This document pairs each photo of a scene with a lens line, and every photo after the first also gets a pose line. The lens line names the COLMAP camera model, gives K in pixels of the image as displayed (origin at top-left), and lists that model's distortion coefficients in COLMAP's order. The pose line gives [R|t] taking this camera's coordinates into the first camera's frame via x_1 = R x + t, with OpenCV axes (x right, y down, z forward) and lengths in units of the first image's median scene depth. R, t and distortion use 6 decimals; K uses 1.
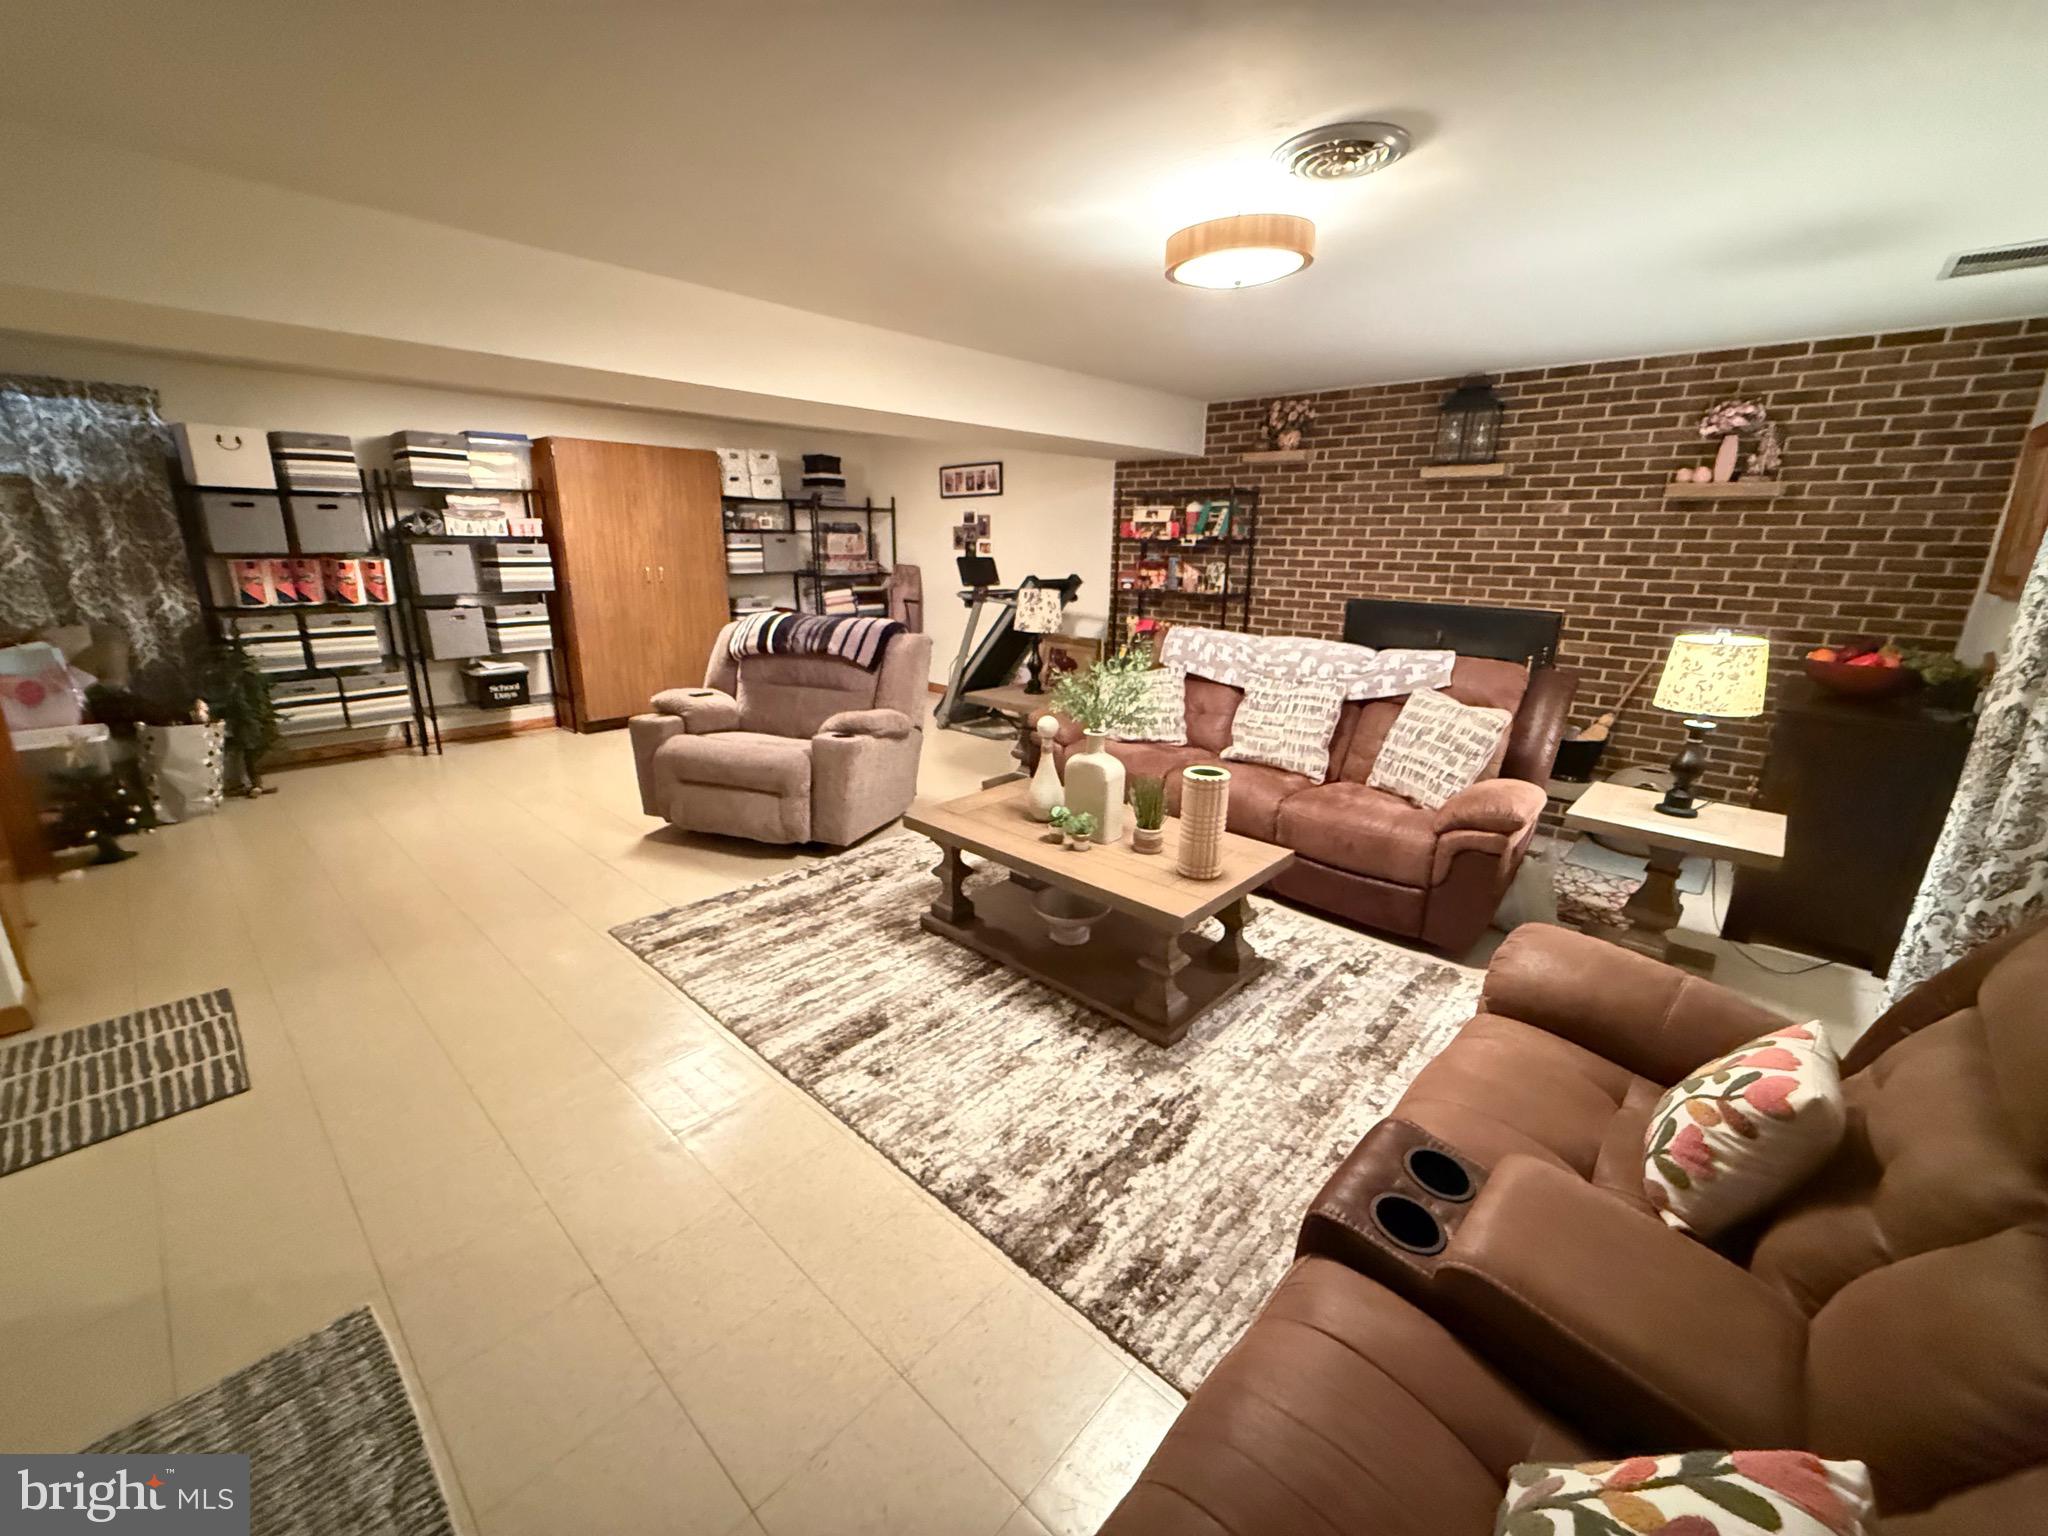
lens RADIAL K [[818.6, 0, 1020.4], [0, 818.6, 768.0], [0, 0, 1]] dist [-0.000260, 0.000093]
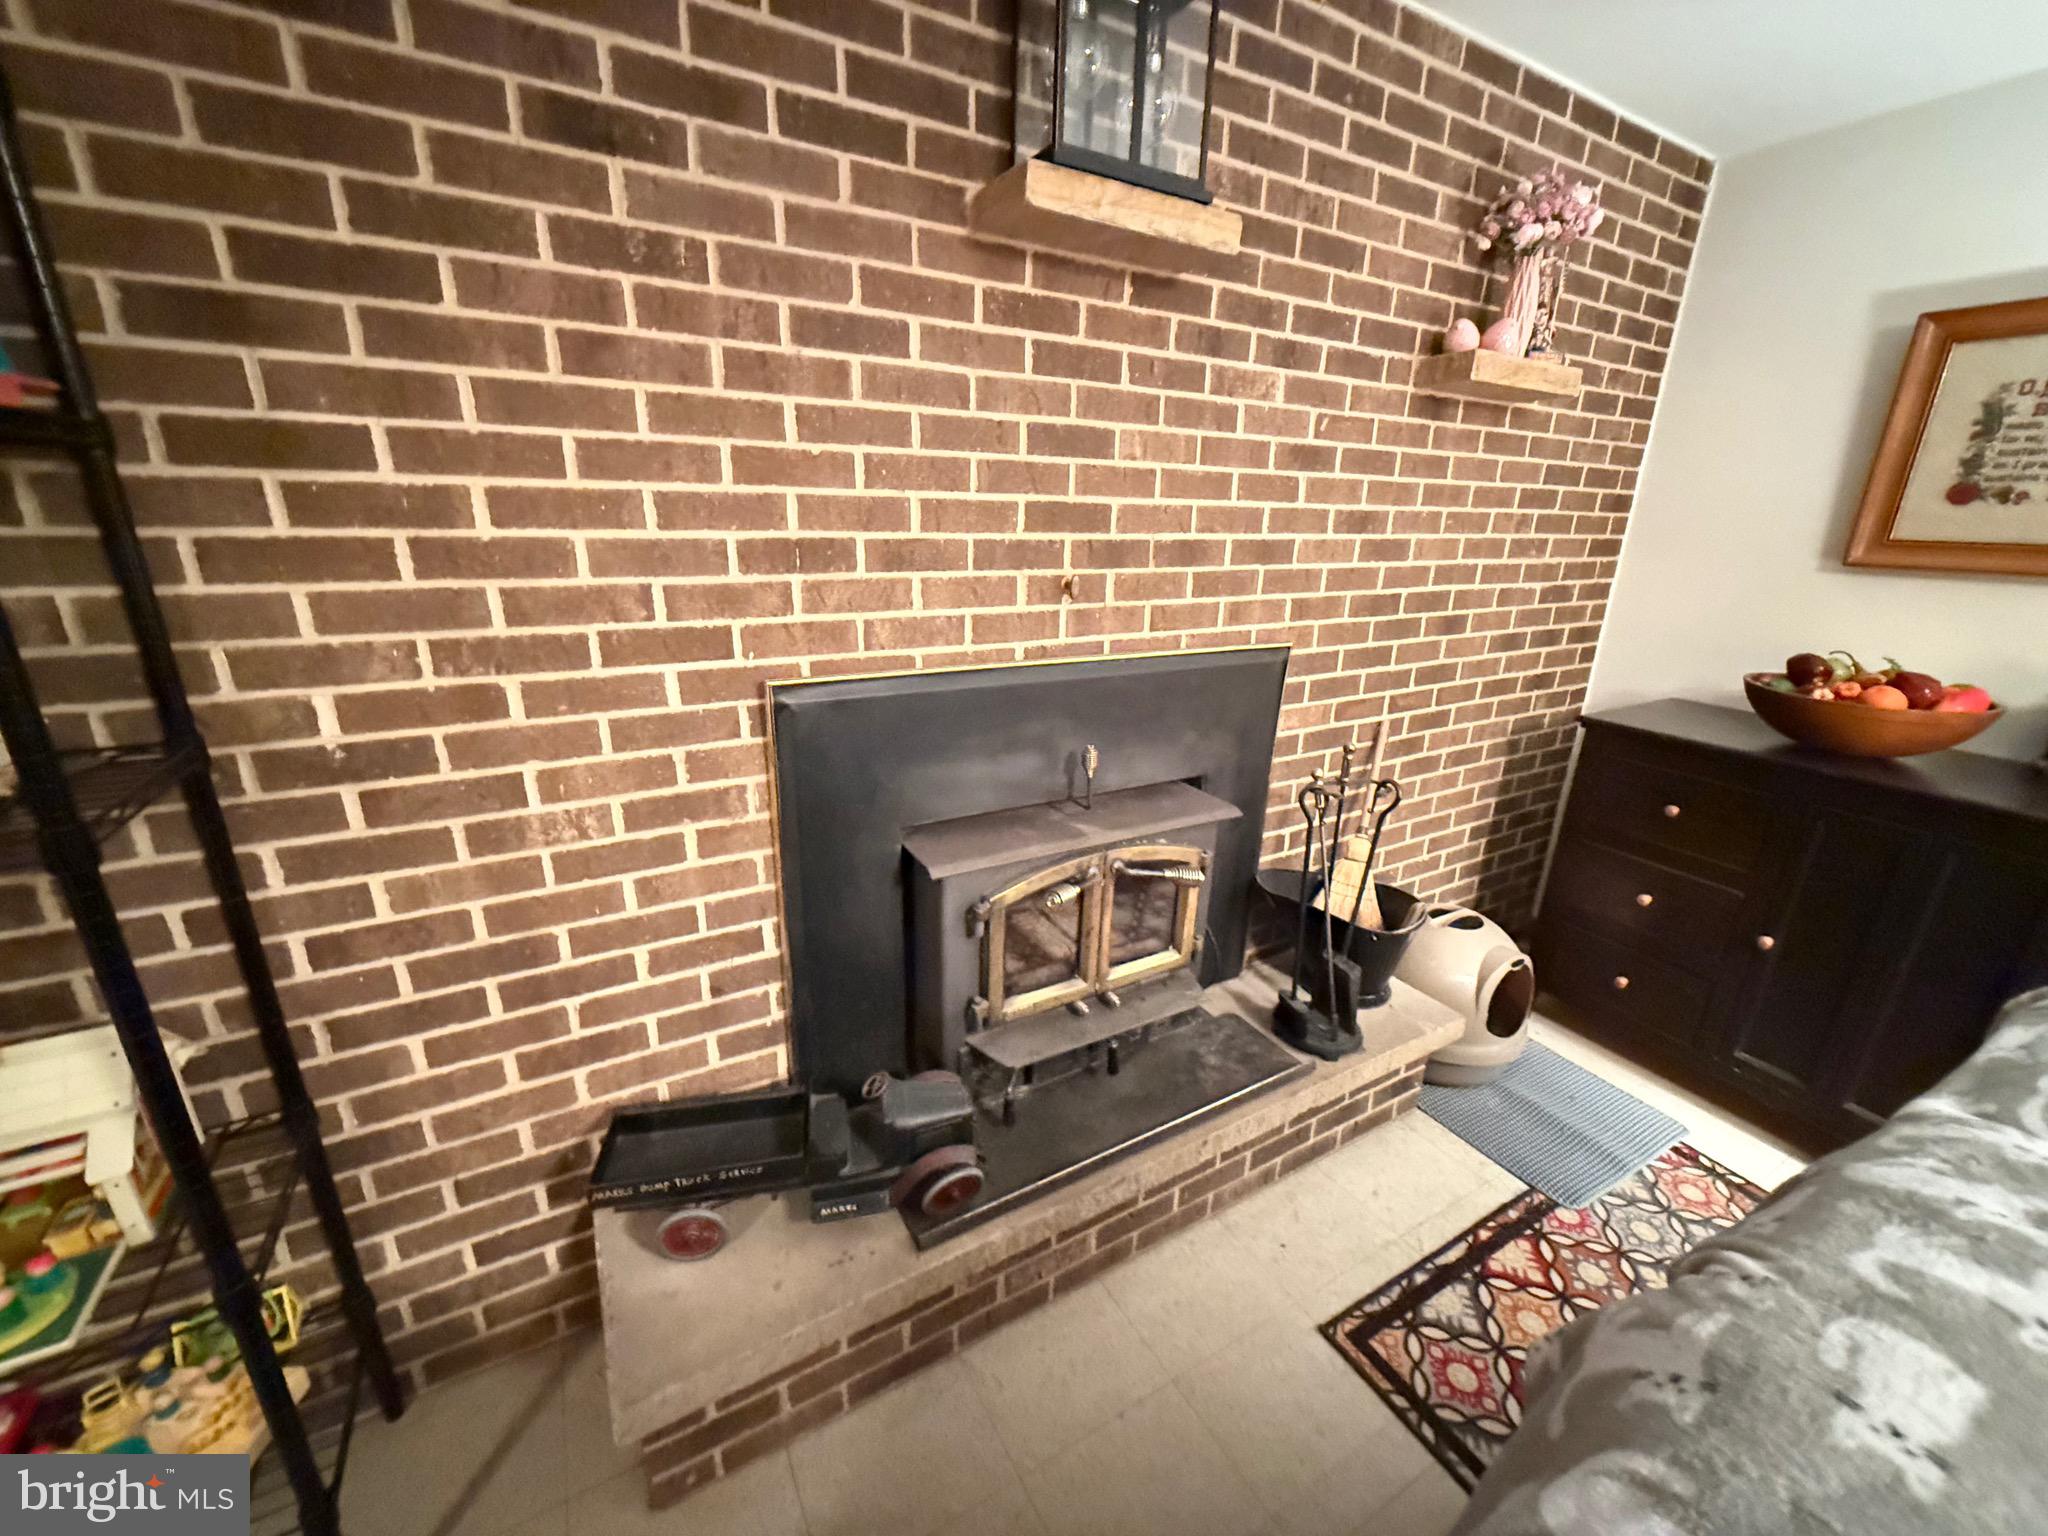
lens RADIAL K [[811.8, 0, 1029.2], [0, 811.8, 768.2], [0, 0, 1]] dist [-0.000410, -0.000154]
pose [[0.304115, -0.296005, 0.905481, 0.224238], [0.240784, 0.943522, 0.227571, -0.262558], [-0.921703, 0.148818, 0.358212, 0.994521]]
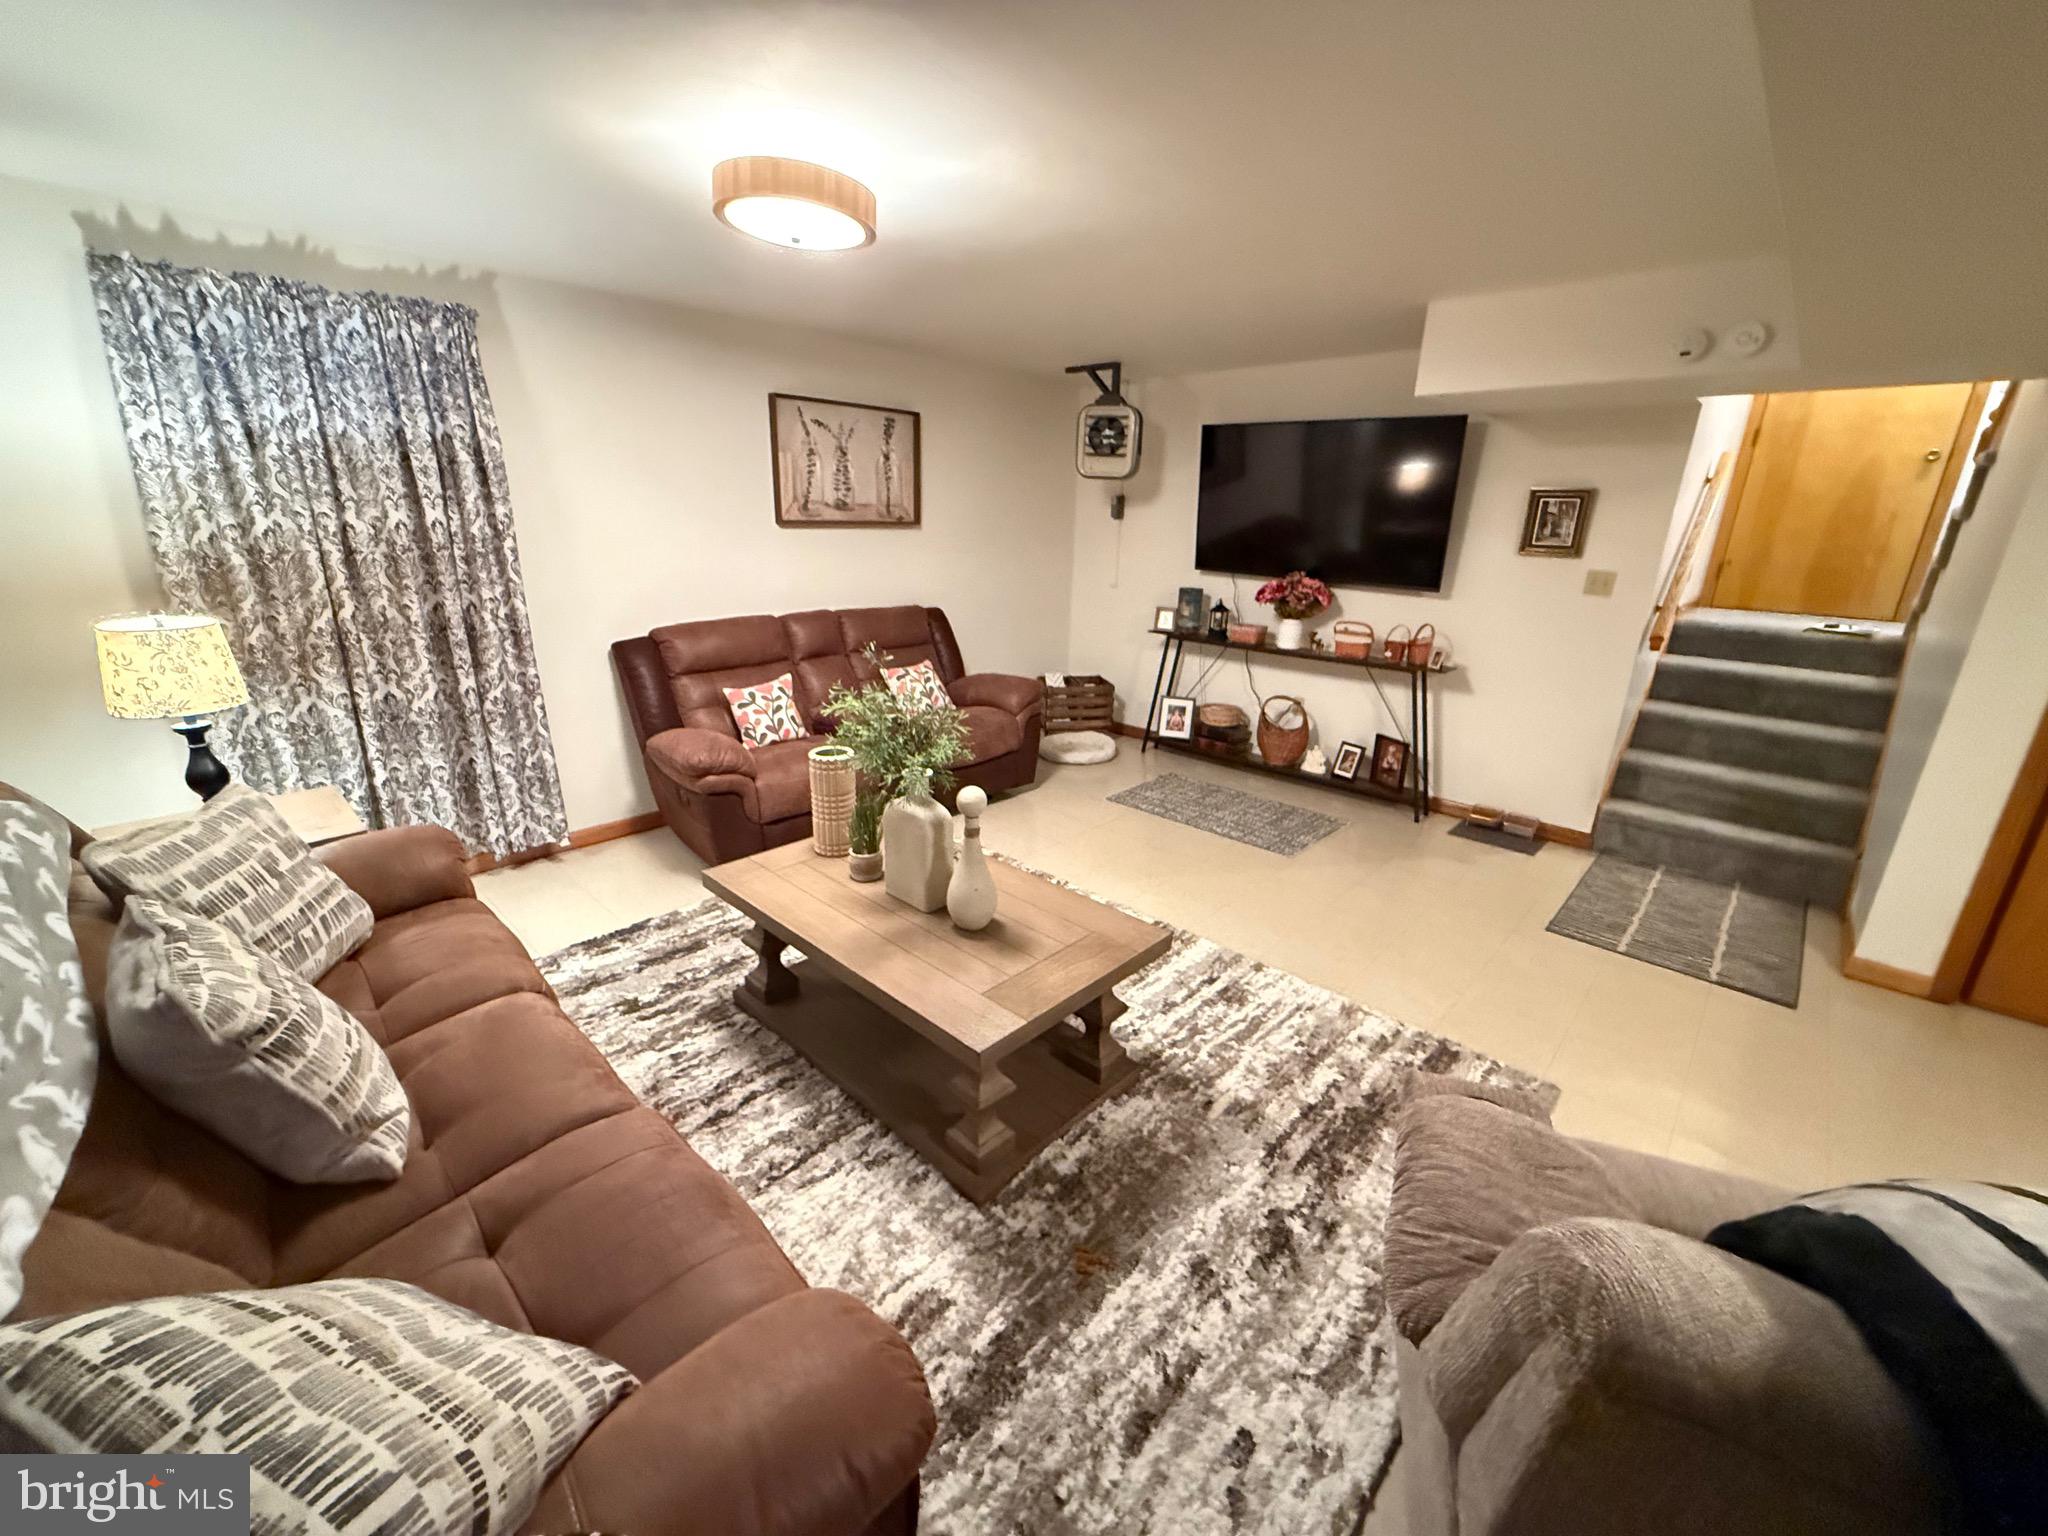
lens RADIAL K [[814.9, 0, 1020.7], [0, 814.9, 766.9], [0, 0, 1]] dist [0.000938, -0.000432]
pose [[-0.999168, -0.040547, 0.004499, -0.006933], [-0.031304, 0.832744, 0.552772, -0.318187], [-0.026160, 0.552171, -0.833320, 1.075252]]
